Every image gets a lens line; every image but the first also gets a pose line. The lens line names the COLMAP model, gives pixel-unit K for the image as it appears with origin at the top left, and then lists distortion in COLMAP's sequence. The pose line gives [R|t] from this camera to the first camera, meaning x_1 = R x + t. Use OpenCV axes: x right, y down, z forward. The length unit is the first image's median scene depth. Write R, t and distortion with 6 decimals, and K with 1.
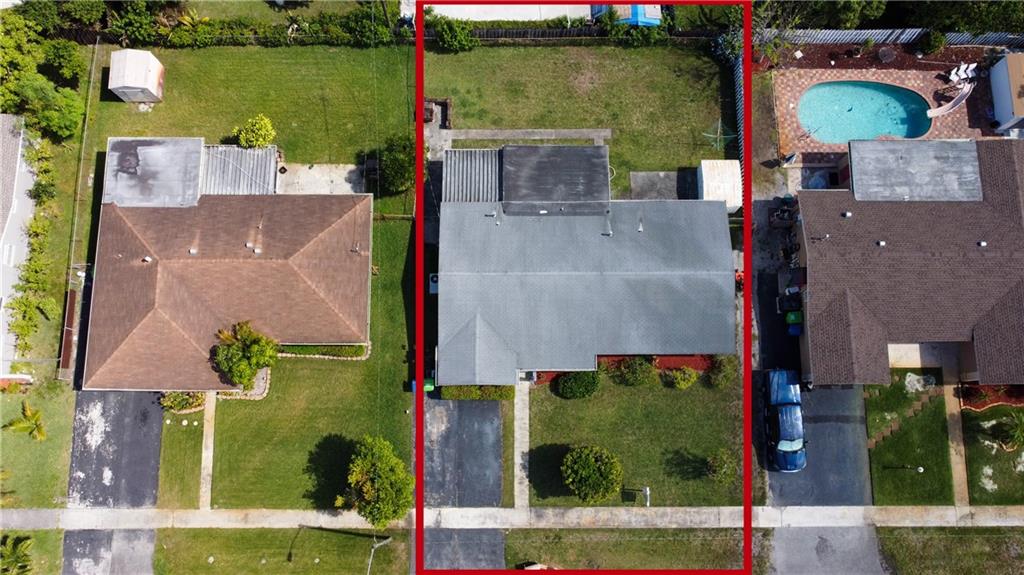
lens RADIAL K [[772.5, 0, 512.0], [0, 772.5, 287.5], [0, 0, 1]] dist [-0.003053, -0.001264]
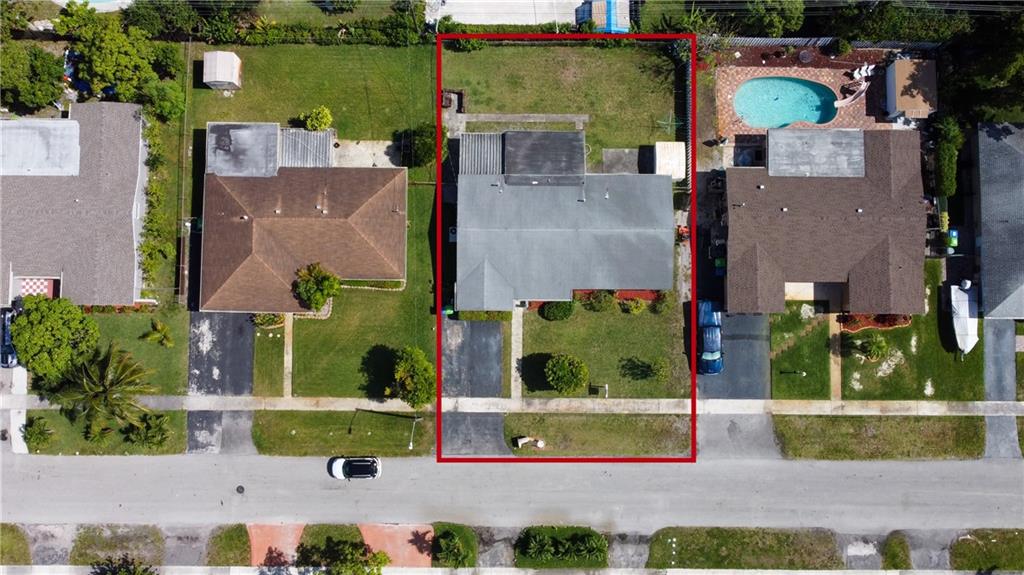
lens RADIAL K [[772.5, 0, 512.0], [0, 772.5, 287.5], [0, 0, 1]] dist [-0.003053, -0.001264]
pose [[0.999950, 0.009990, 0.000788, 0.001576], [-0.010015, 0.993464, 0.113705, -0.068316], [0.000353, -0.113707, 0.993514, -0.347920]]
